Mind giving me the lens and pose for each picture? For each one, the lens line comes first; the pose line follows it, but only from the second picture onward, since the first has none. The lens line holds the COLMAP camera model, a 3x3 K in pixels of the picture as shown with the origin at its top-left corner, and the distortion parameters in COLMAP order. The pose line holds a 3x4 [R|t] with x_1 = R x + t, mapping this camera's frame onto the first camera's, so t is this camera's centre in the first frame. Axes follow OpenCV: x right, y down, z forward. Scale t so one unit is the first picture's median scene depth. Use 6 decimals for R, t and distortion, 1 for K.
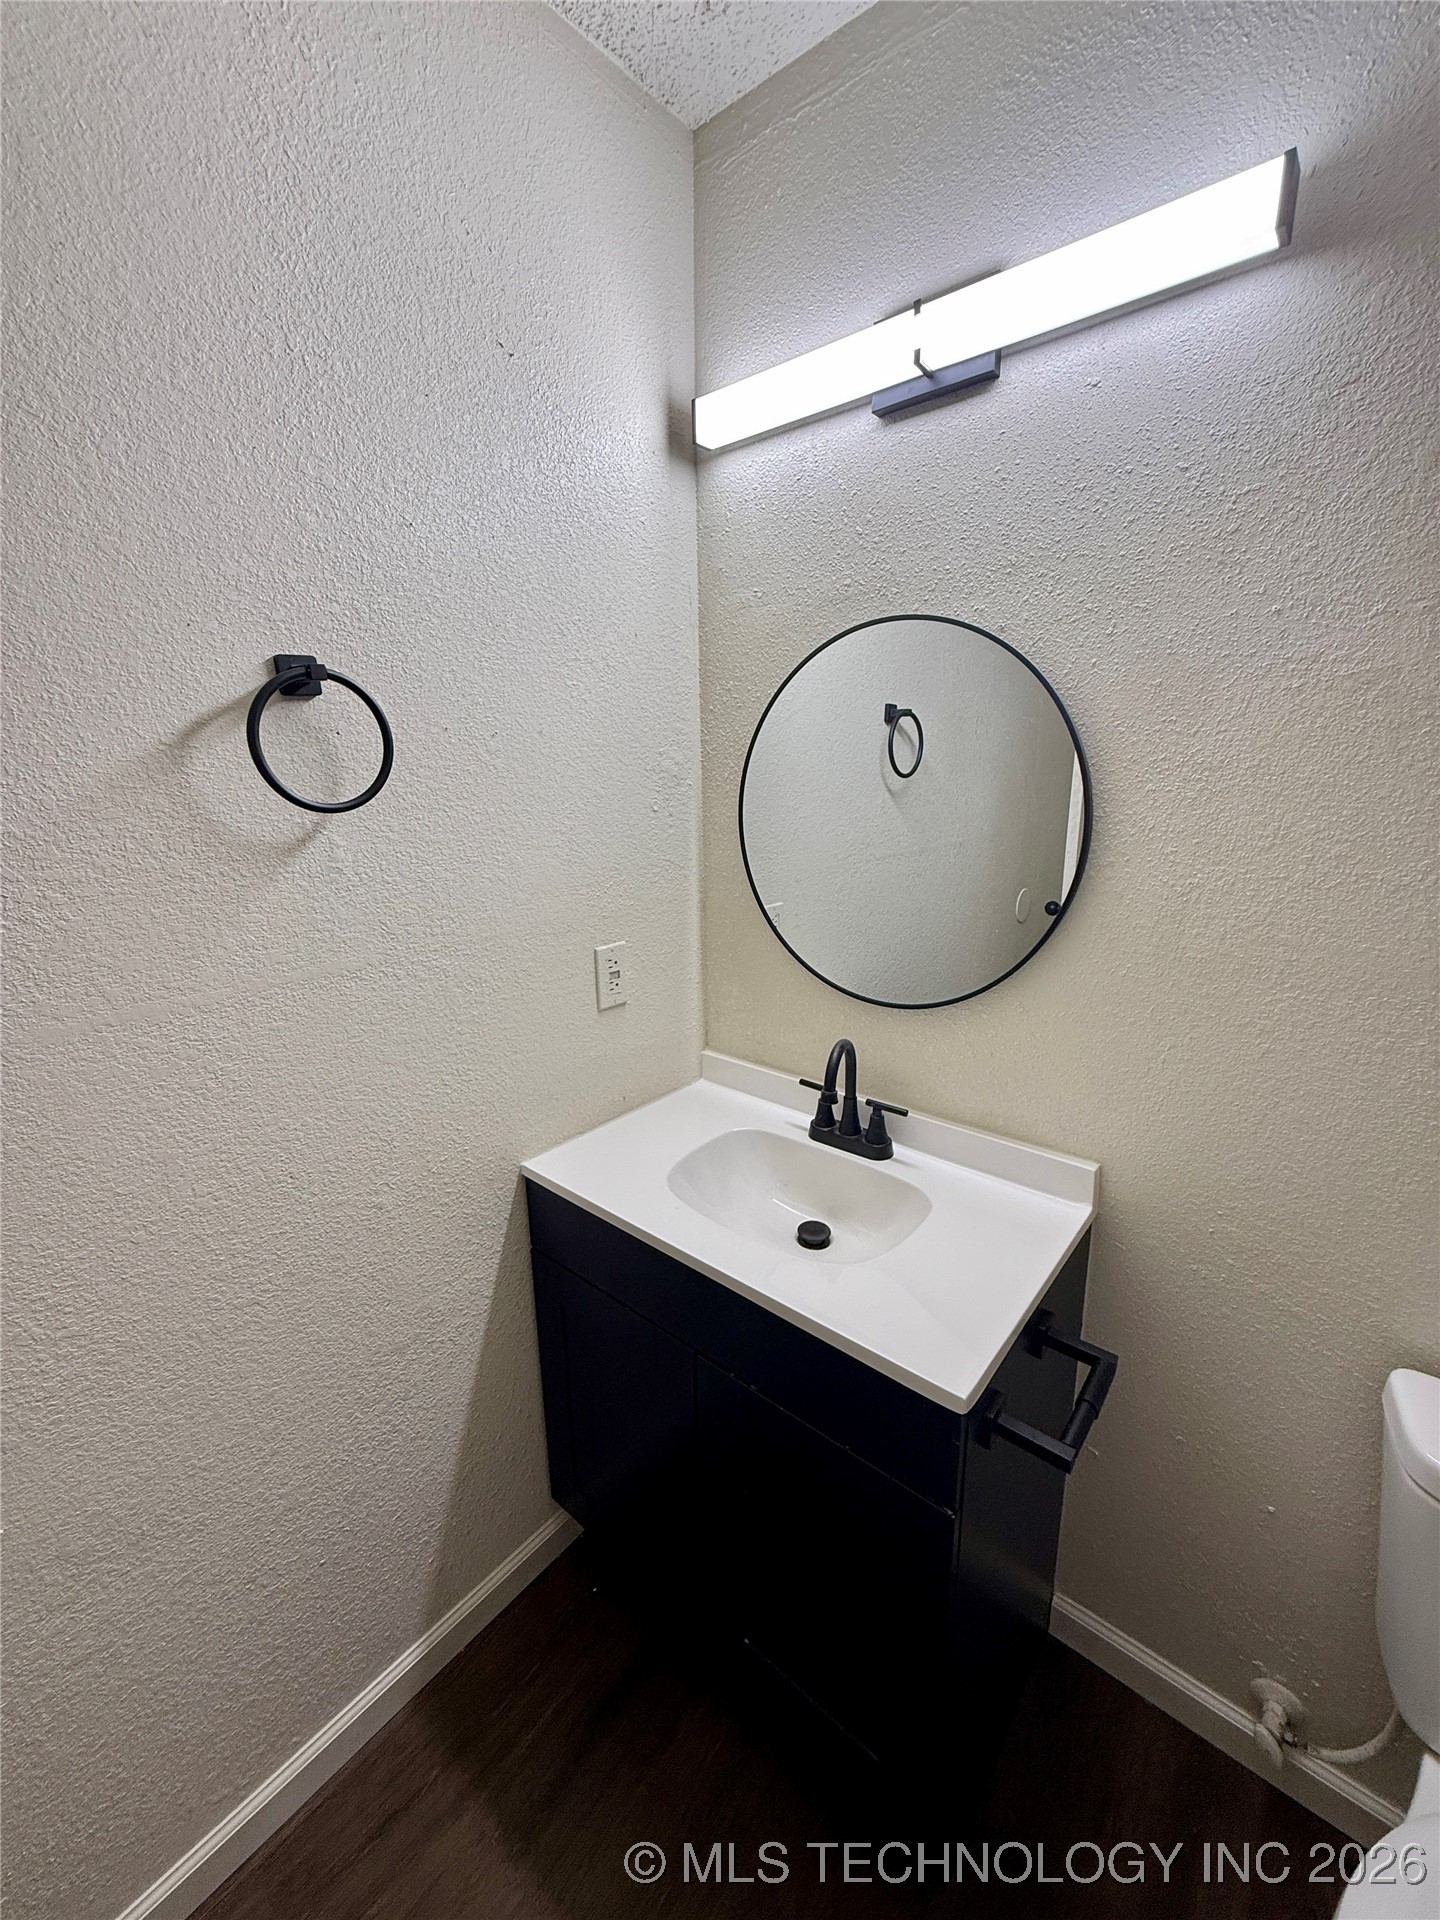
lens RADIAL K [[771.9, 0, 718.7], [0, 771.9, 945.4], [0, 0, 1]] dist [0.000989, 0.000011]
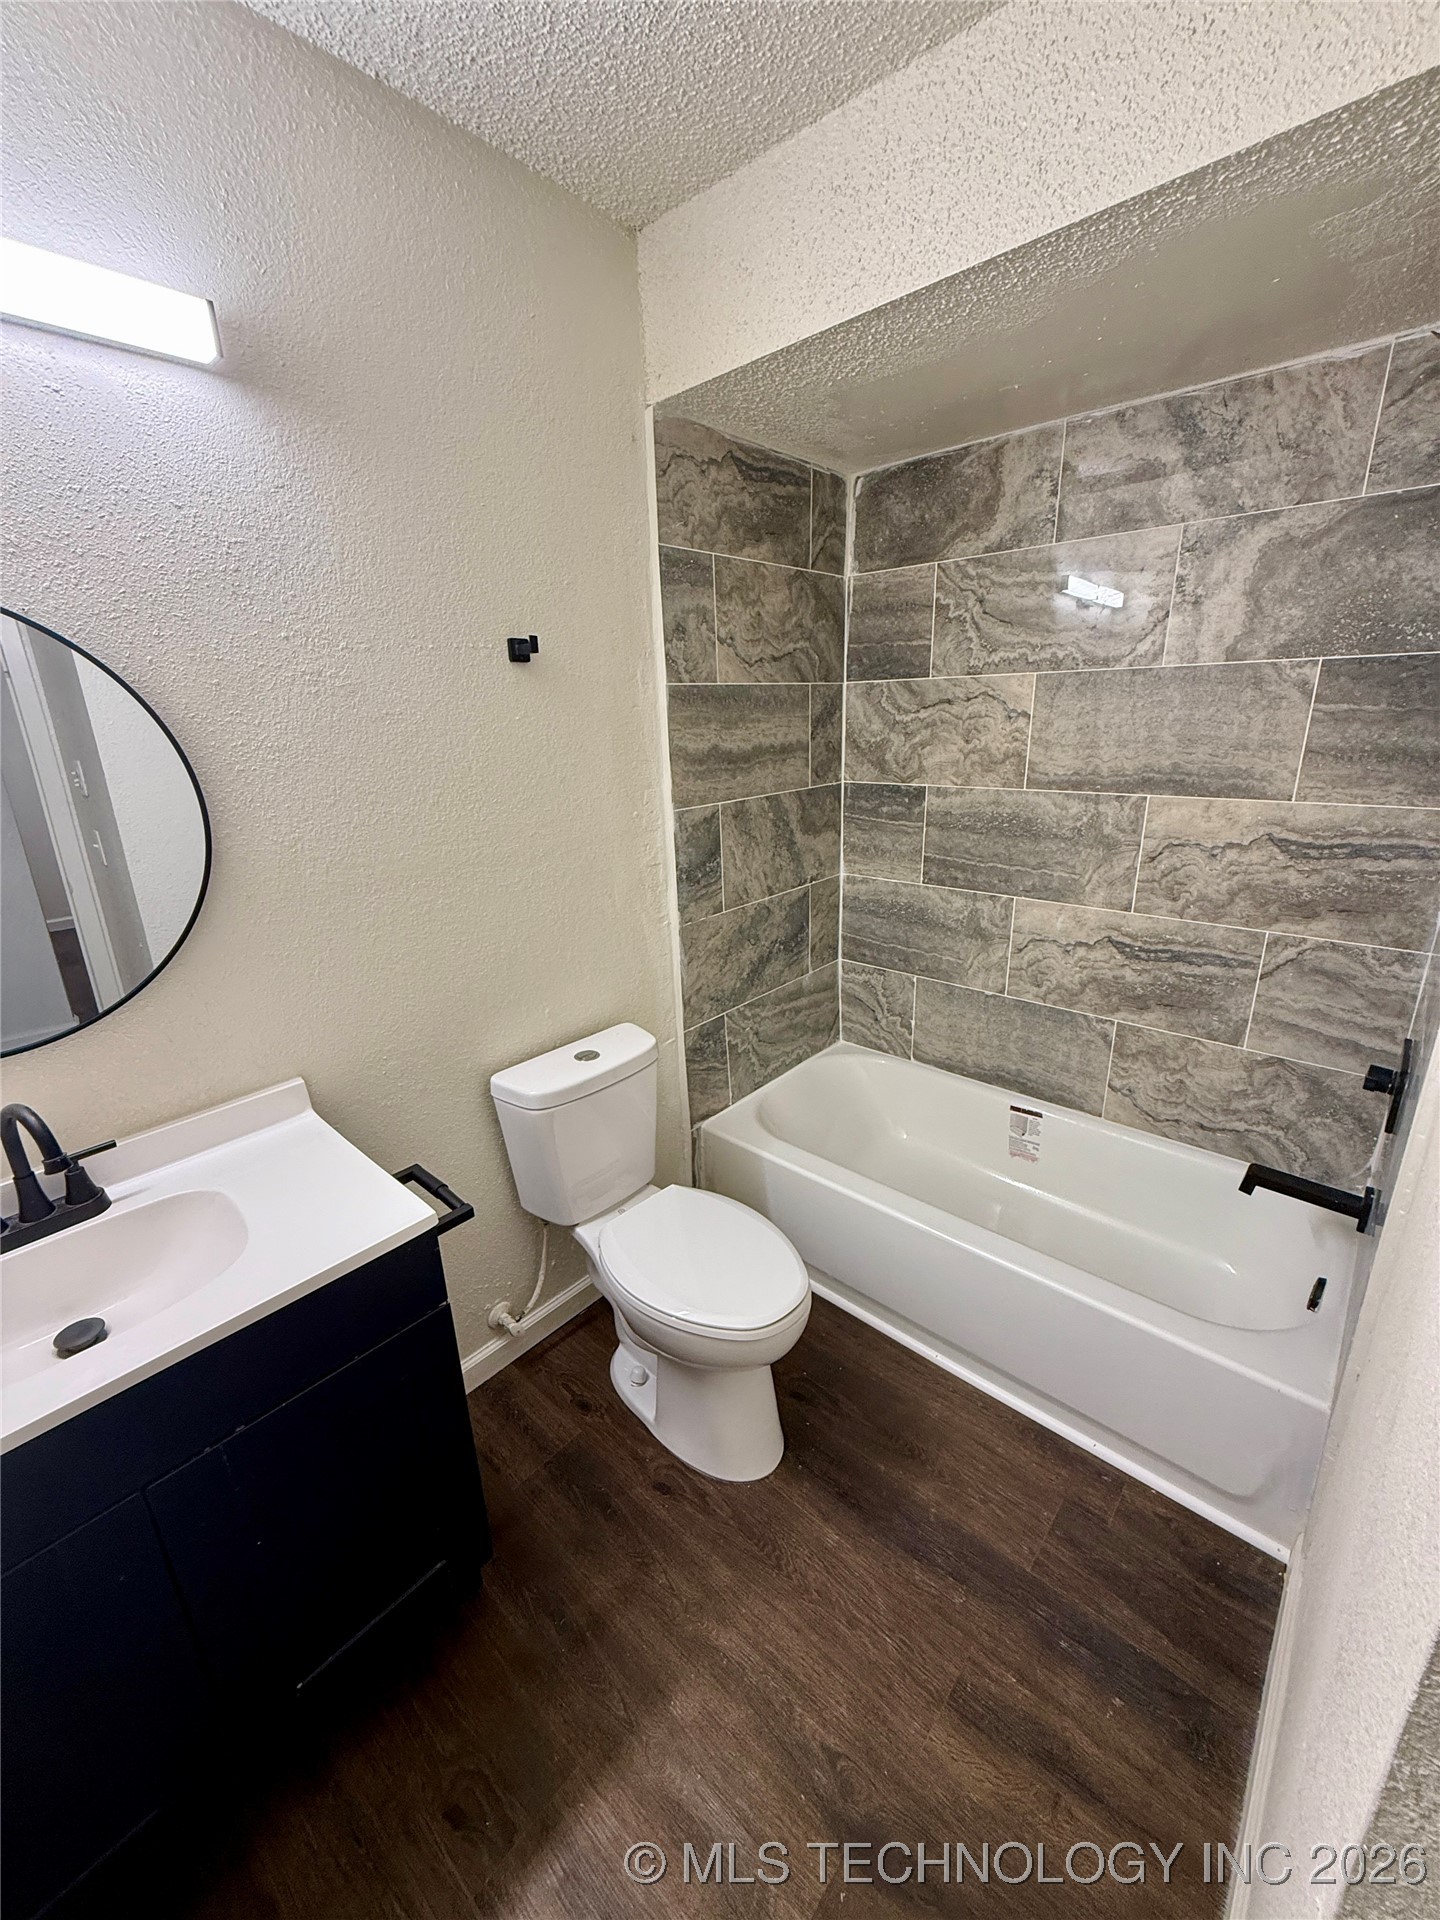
lens RADIAL K [[771.9, 0, 716.9], [0, 771.9, 958.9], [0, 0, 1]] dist [0.000989, 0.000011]
pose [[0.025072, -0.283013, 0.958788, -0.548872], [0.270240, 0.925301, 0.266062, -0.034084], [-0.962466, 0.252432, 0.099681, 0.172037]]
